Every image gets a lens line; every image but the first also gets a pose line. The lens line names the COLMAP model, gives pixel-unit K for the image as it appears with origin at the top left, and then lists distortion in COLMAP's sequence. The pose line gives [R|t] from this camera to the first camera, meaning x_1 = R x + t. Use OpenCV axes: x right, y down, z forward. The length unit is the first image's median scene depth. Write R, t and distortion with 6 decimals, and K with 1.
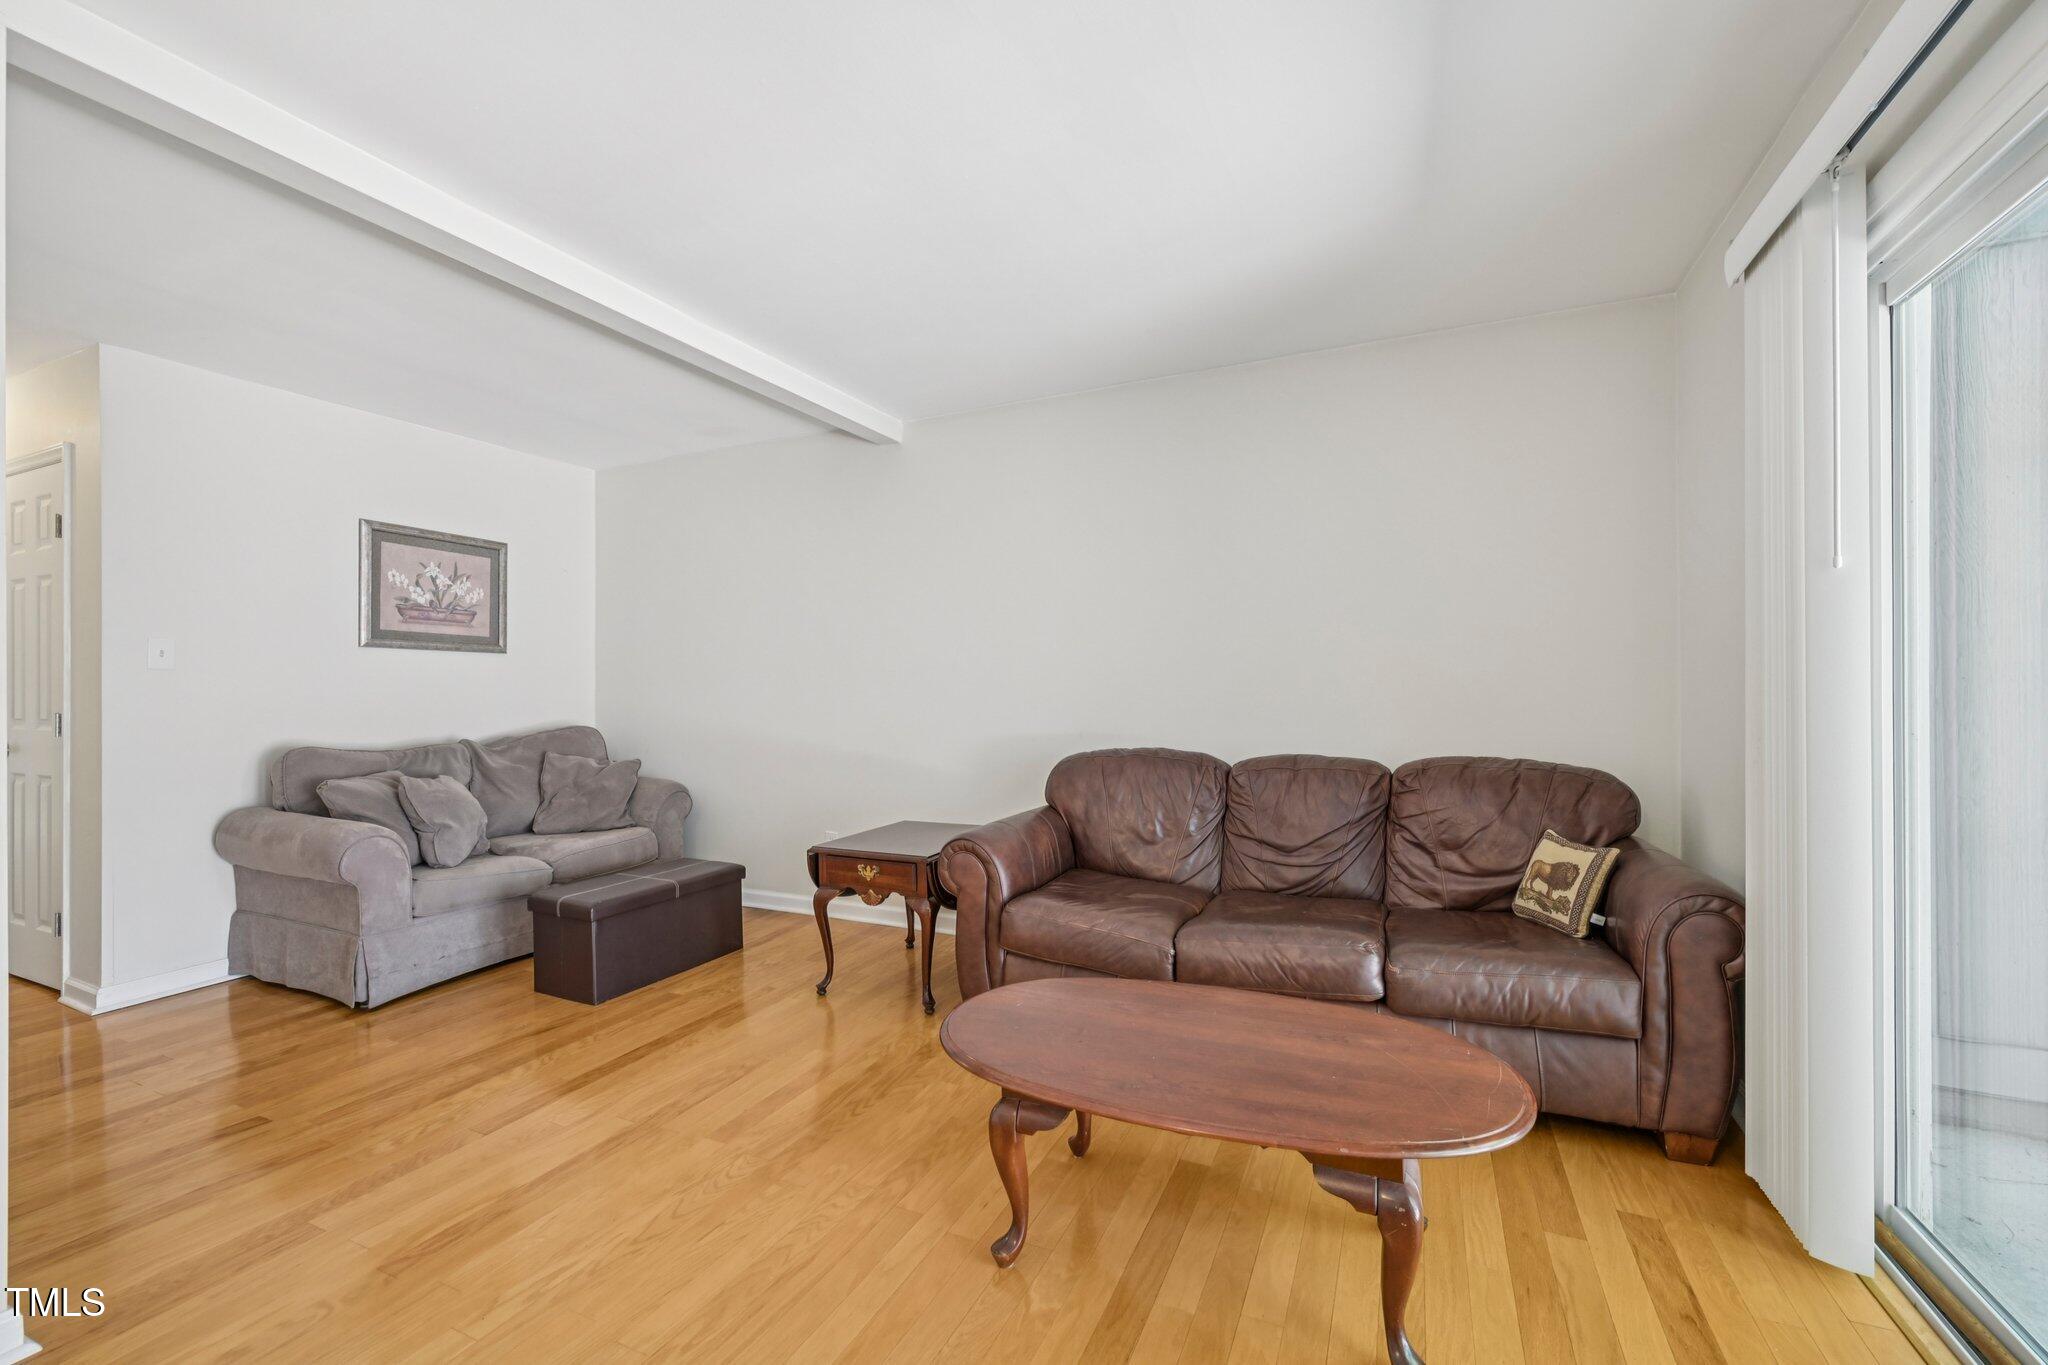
lens RADIAL K [[861.4, 0, 1018.4], [0, 861.4, 697.2], [0, 0, 1]] dist [-0.000355, 0.000574]
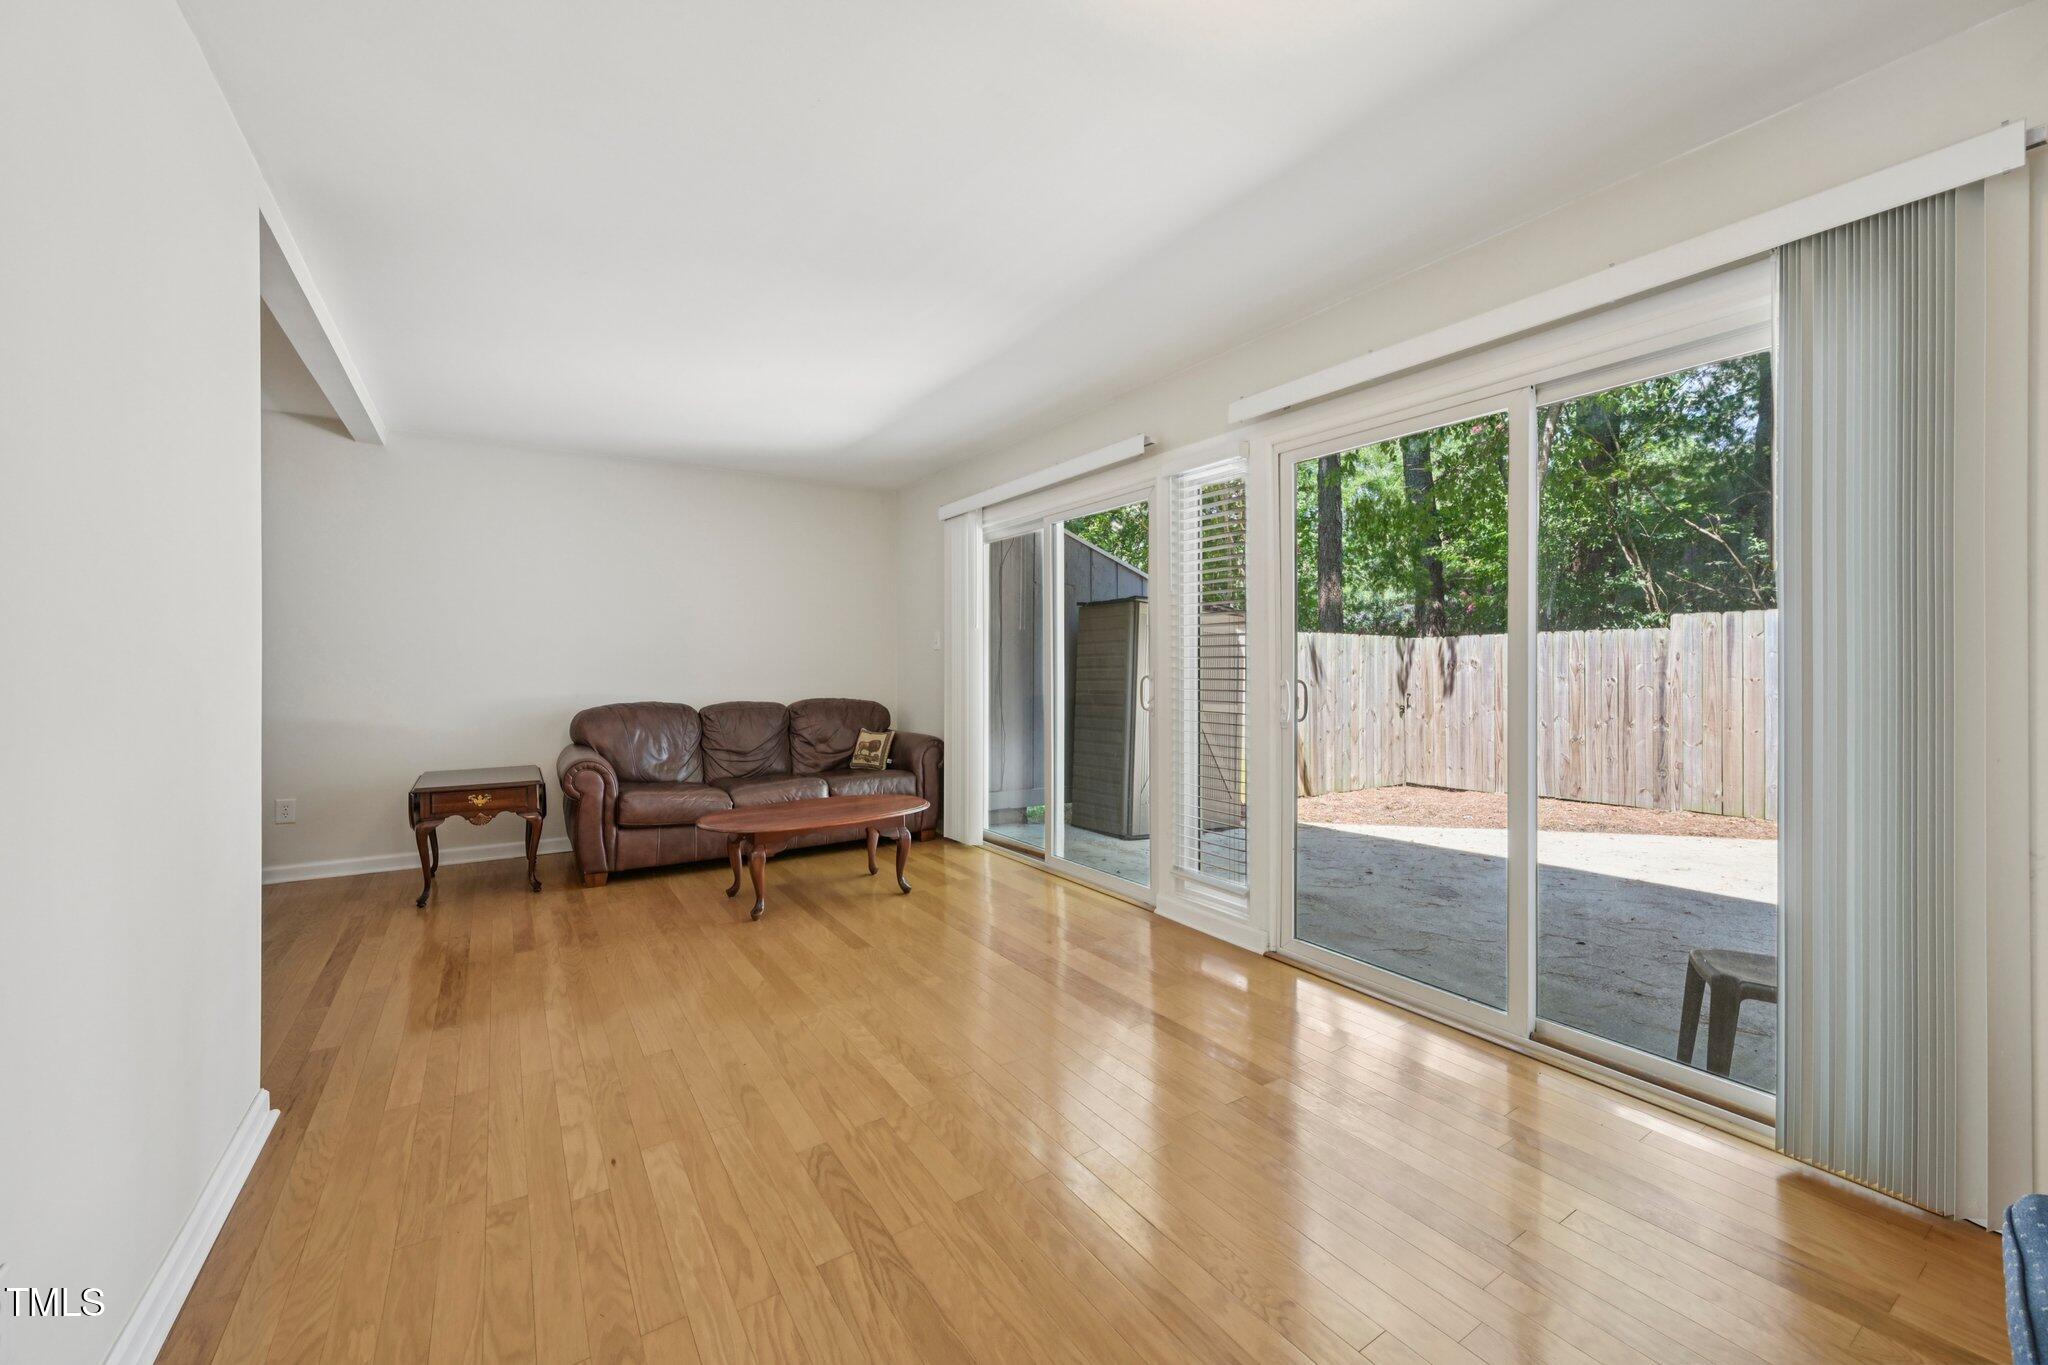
lens RADIAL K [[799.3, 0, 1025.8], [0, 799.3, 673.6], [0, 0, 1]] dist [-0.002027, -0.000038]
pose [[0.531934, -0.007711, 0.846751, -0.863000], [0.009363, 0.999951, 0.003224, 0.009278], [-0.846734, 0.006213, 0.531980, -0.434805]]
